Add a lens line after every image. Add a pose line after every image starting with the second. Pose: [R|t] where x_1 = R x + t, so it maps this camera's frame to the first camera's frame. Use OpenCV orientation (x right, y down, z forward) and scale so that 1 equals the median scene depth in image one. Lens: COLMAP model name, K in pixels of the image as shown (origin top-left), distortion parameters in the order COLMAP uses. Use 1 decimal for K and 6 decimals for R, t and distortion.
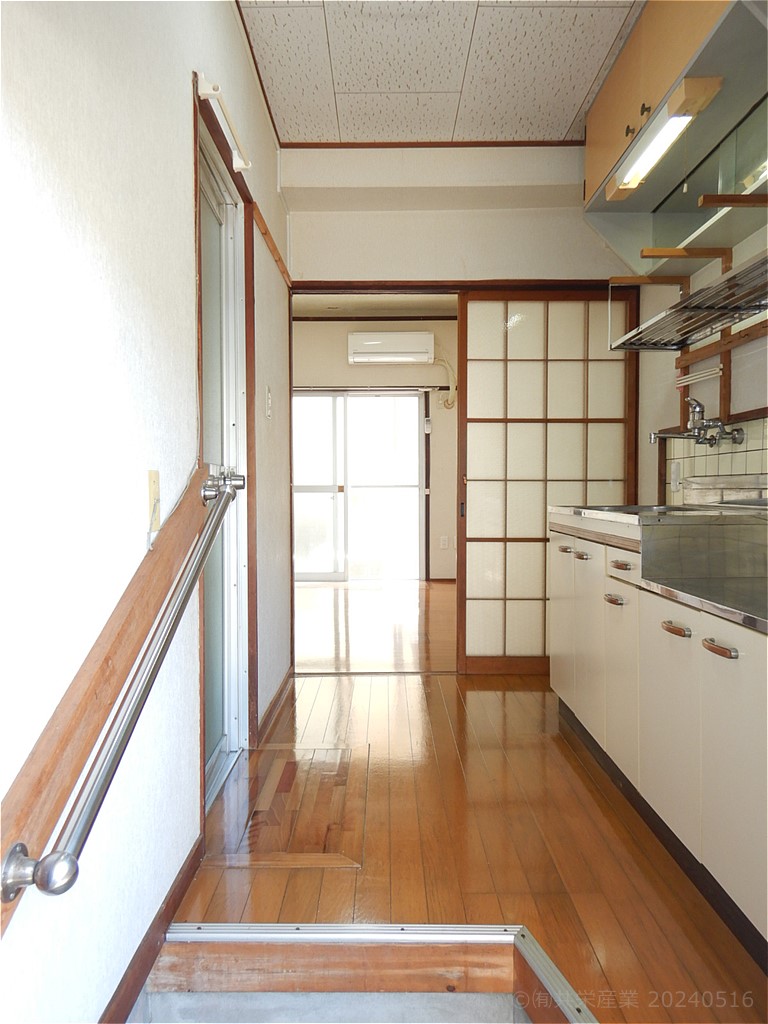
lens RADIAL K [[738.1, 0, 381.2], [0, 738.1, 512.2], [0, 0, 1]] dist [0.020135, -0.003040]
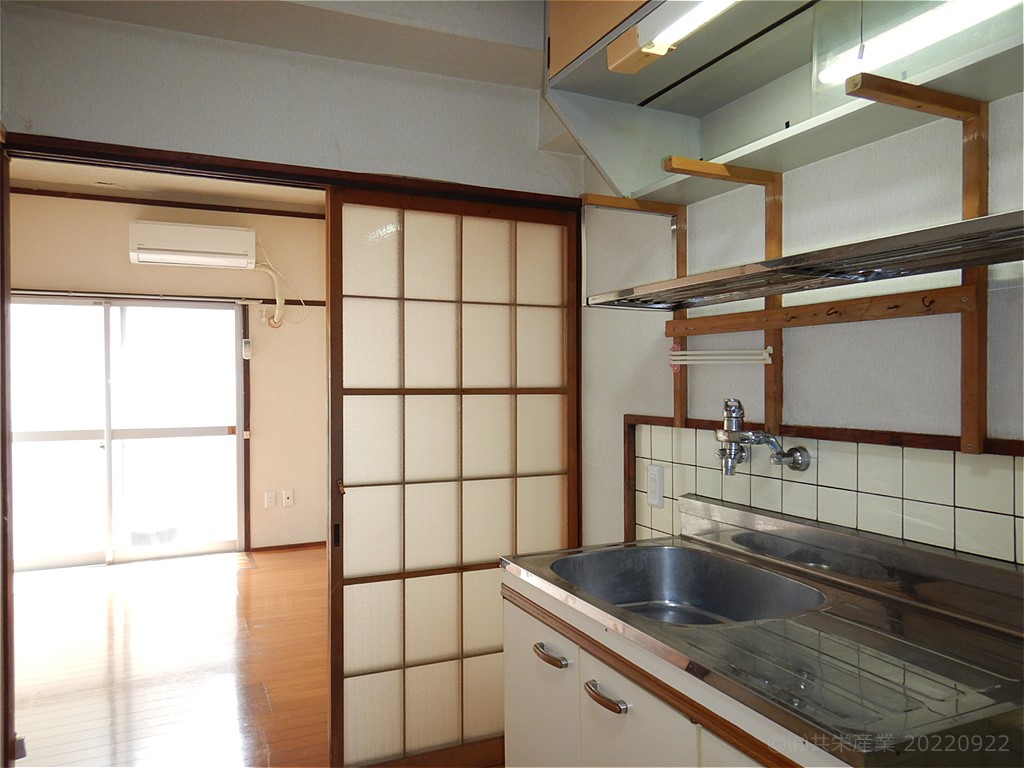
lens RADIAL K [[738.1, 0, 514.4], [0, 738.1, 385.1], [0, 0, 1]] dist [0.020135, -0.003040]
pose [[0.906941, -0.003373, 0.421245, -0.016214], [0.014744, 0.999609, -0.023740, -0.112471], [-0.421000, 0.027741, 0.906636, 0.368198]]
